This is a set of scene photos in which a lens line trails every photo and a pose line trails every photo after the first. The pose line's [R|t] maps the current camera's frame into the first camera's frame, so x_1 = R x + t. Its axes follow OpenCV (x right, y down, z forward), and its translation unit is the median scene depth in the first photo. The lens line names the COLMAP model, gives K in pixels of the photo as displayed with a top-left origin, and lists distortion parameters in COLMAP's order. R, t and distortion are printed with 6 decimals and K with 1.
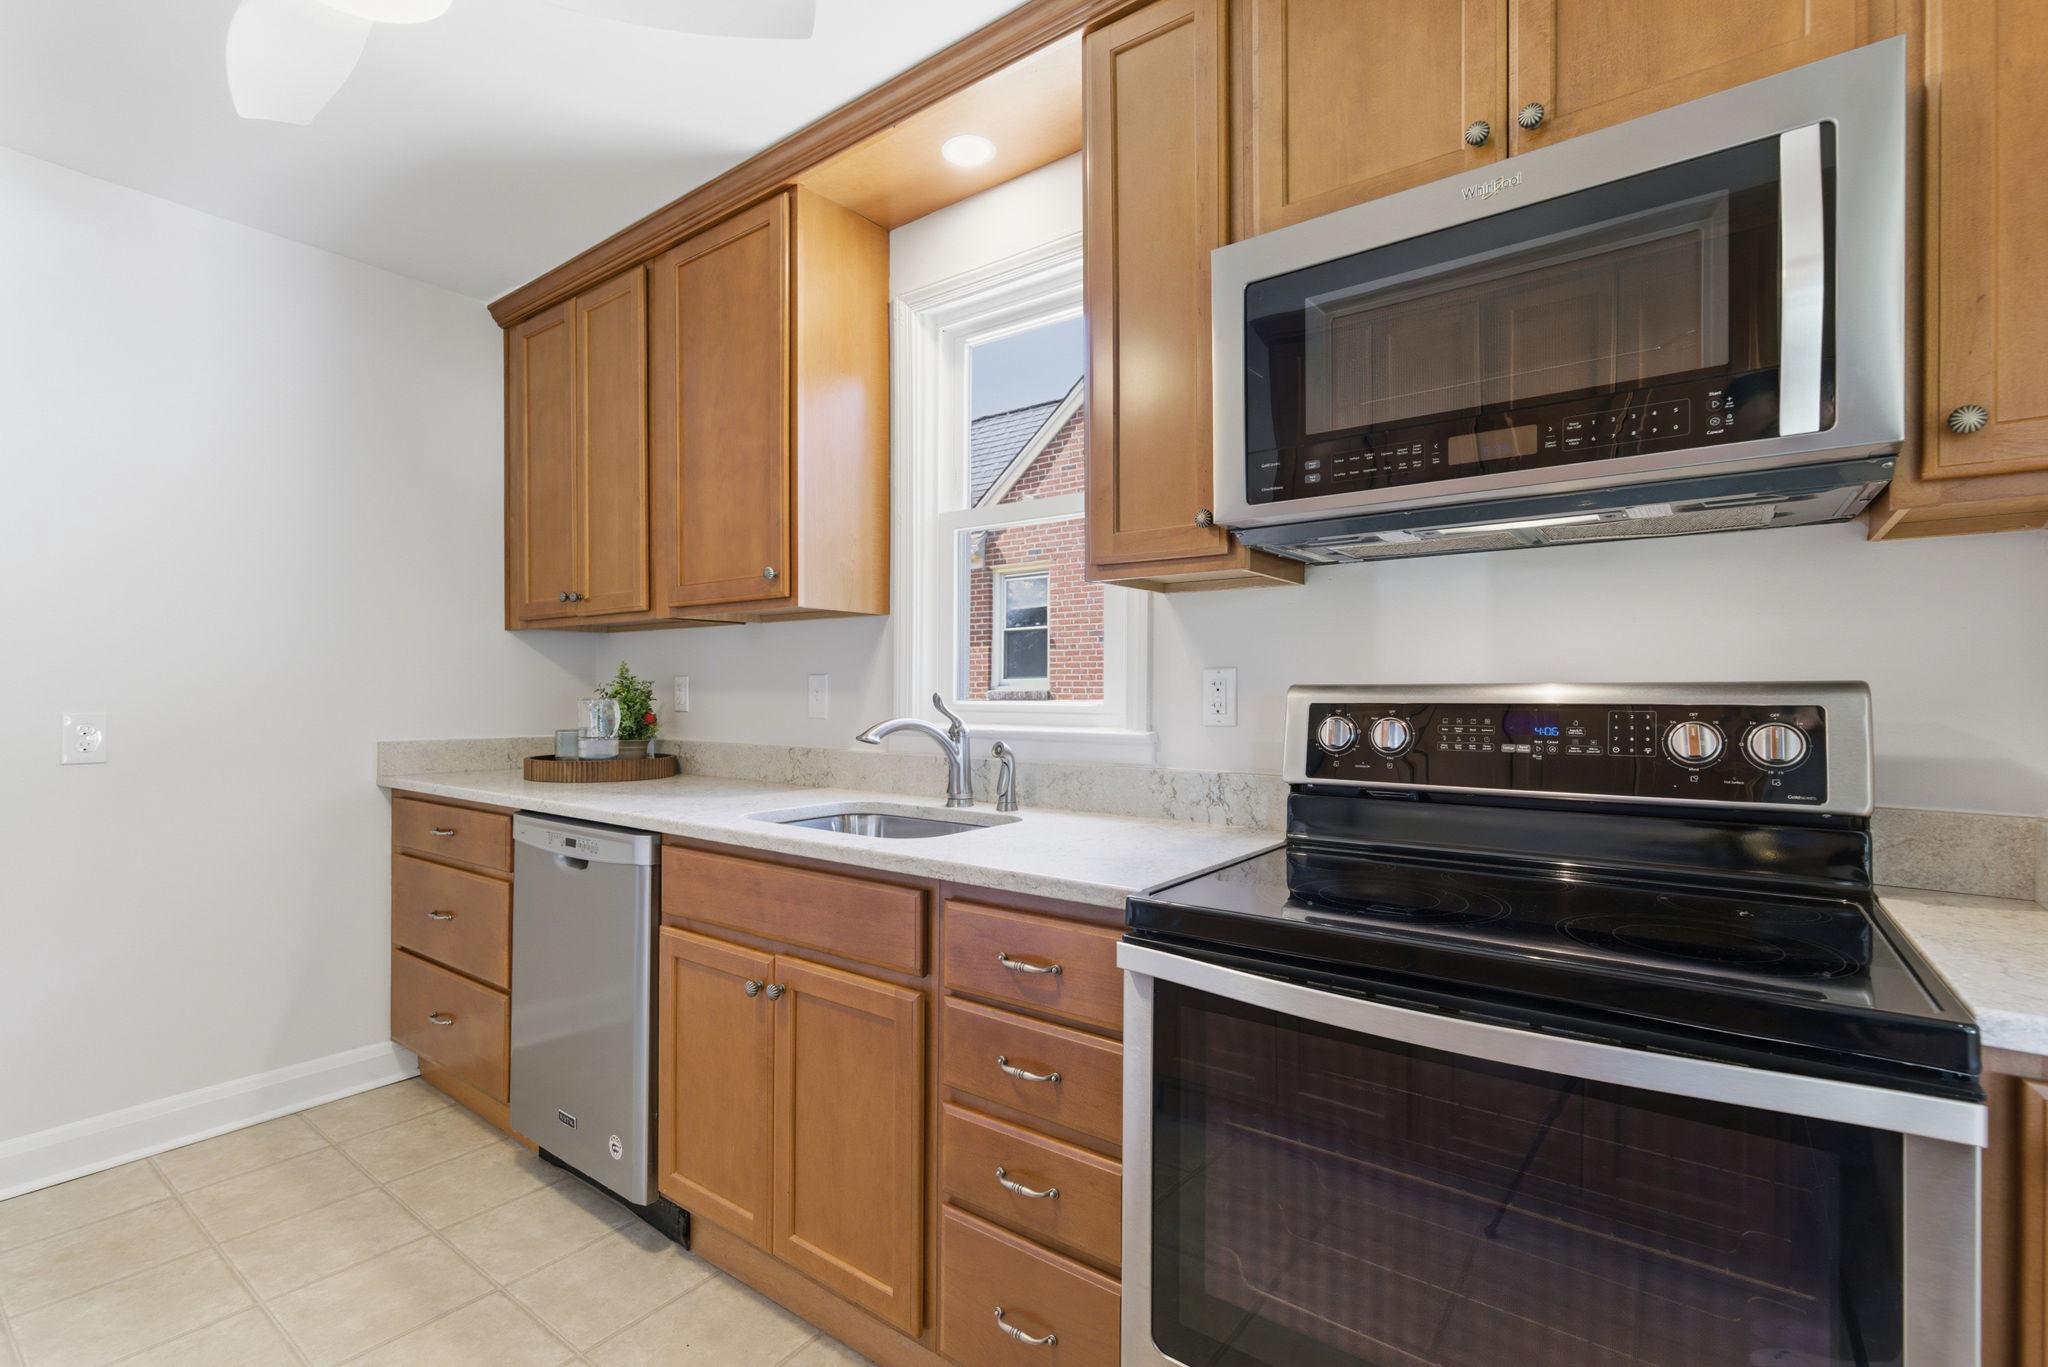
lens RADIAL K [[923.0, 0, 1003.2], [0, 923.0, 687.6], [0, 0, 1]] dist [-0.005253, 0.000217]
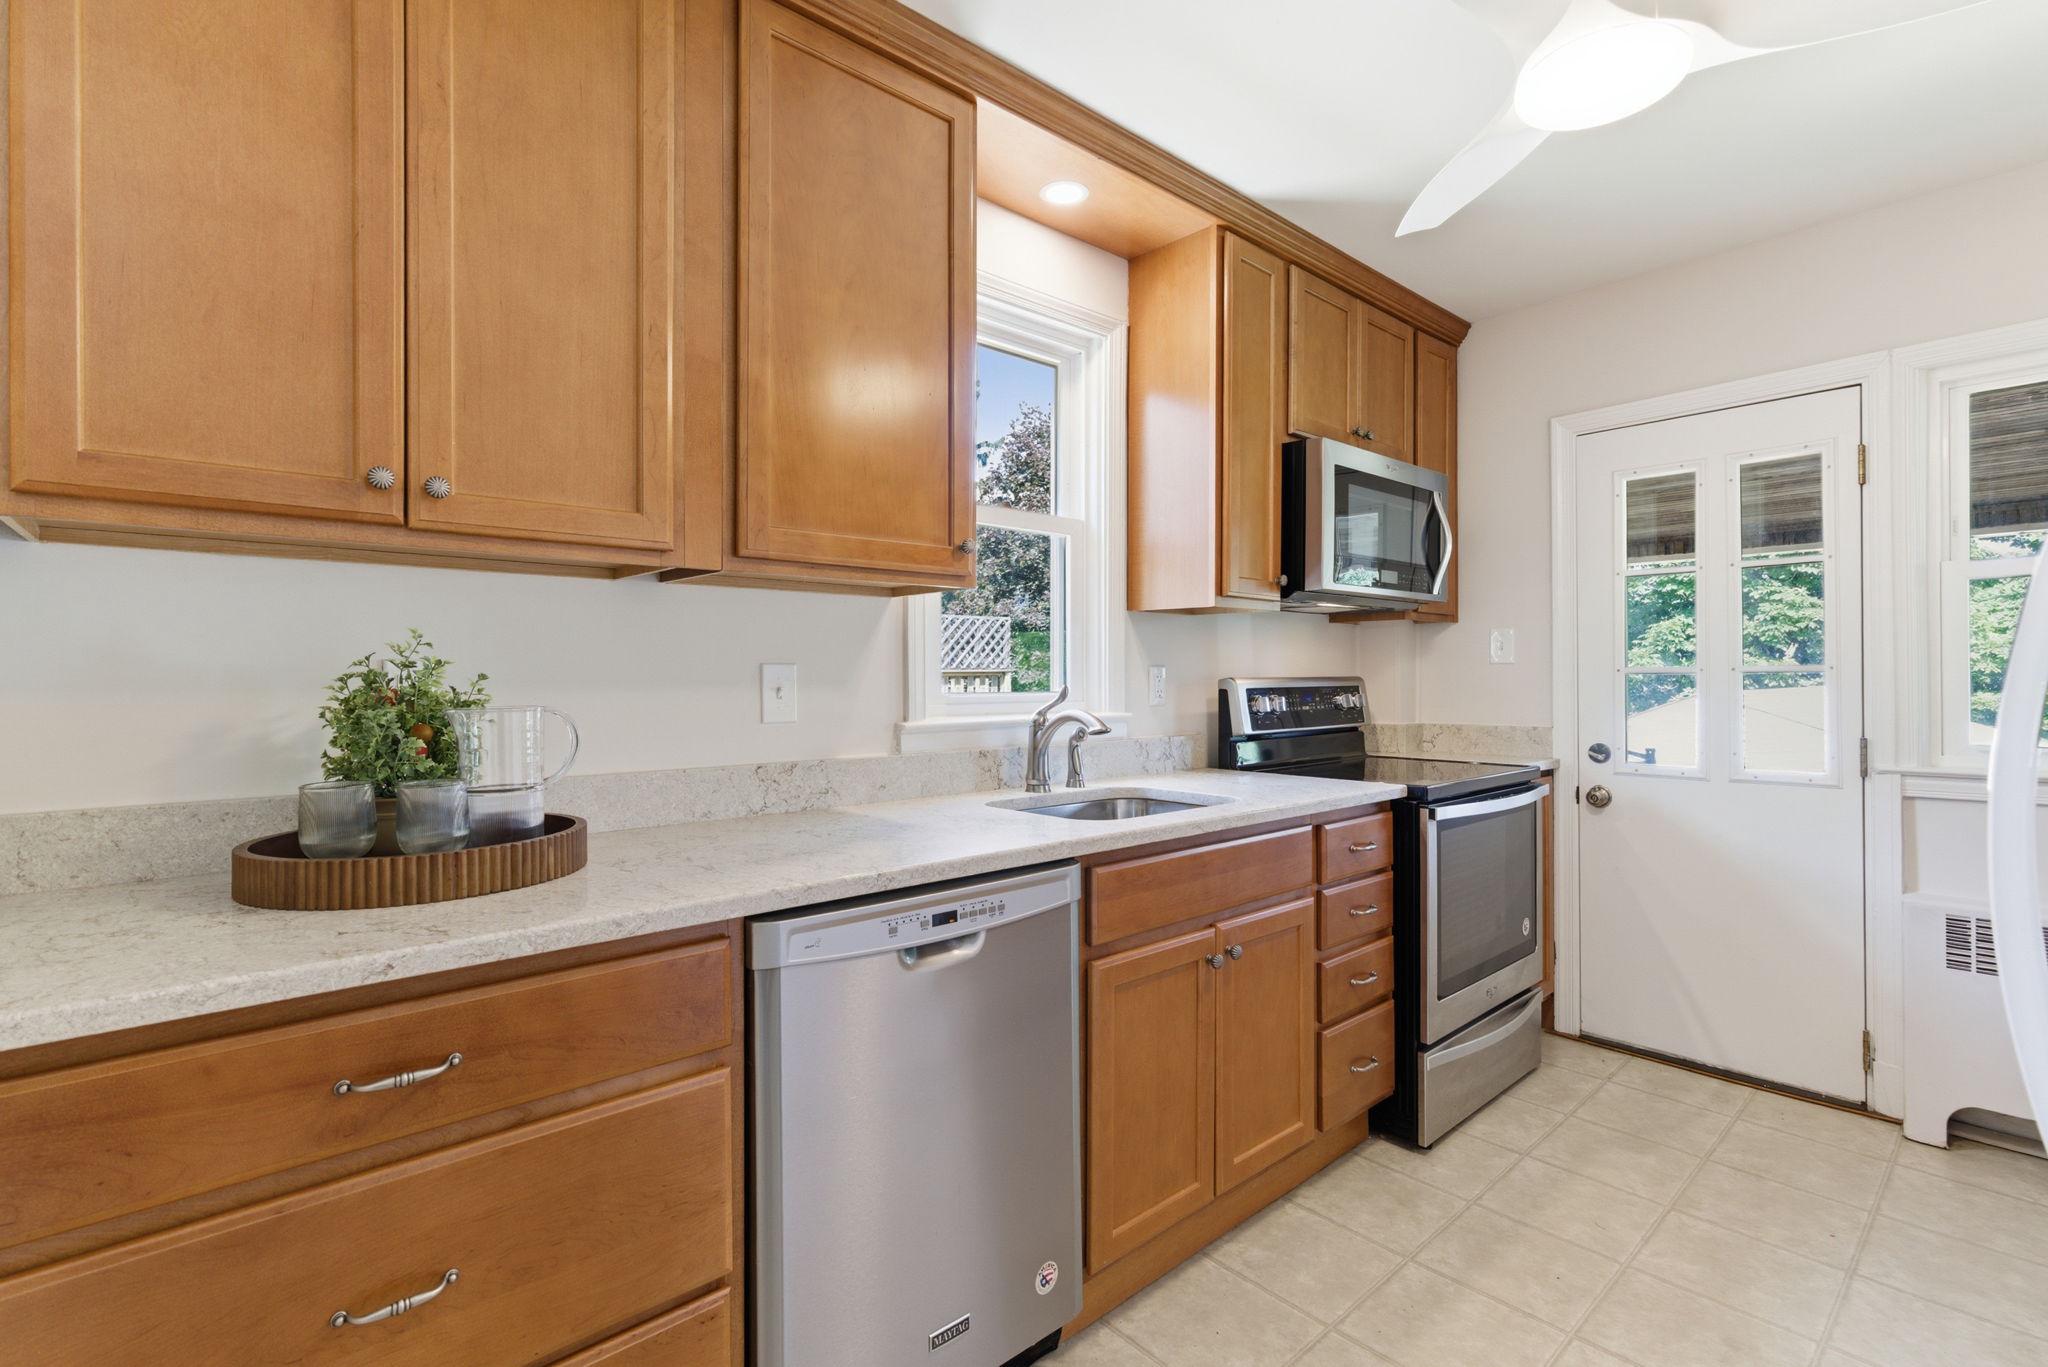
lens RADIAL K [[923.0, 0, 1004.5], [0, 923.0, 682.6], [0, 0, 1]] dist [-0.005253, 0.000217]
pose [[0.212883, -0.006948, 0.977053, -1.316498], [0.002664, 0.999975, 0.006531, -0.006168], [-0.977074, 0.001213, 0.212896, 0.971683]]
